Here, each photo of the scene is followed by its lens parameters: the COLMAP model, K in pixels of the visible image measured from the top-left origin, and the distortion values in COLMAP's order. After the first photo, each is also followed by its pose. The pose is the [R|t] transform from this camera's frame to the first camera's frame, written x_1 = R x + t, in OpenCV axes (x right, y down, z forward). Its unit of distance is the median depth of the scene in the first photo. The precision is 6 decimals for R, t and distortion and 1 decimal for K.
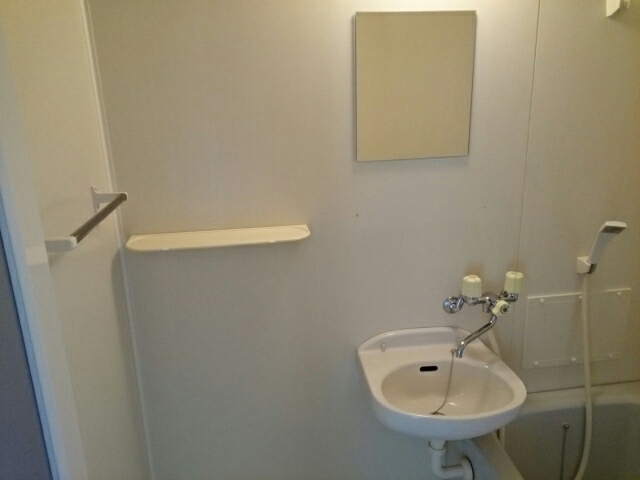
lens RADIAL K [[504.3, 0, 320.0], [0, 504.3, 240.0], [0, 0, 1]] dist [0.139129, -0.166826]
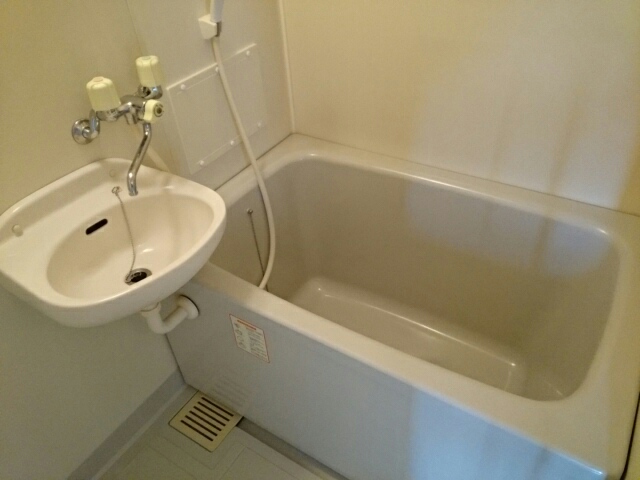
lens RADIAL K [[504.3, 0, 320.0], [0, 504.3, 240.0], [0, 0, 1]] dist [0.139129, -0.166826]
pose [[0.671323, -0.483063, 0.562117, 0.004478], [0.255493, 0.862766, 0.436300, 0.028991], [-0.695736, -0.149281, 0.702614, 0.256199]]
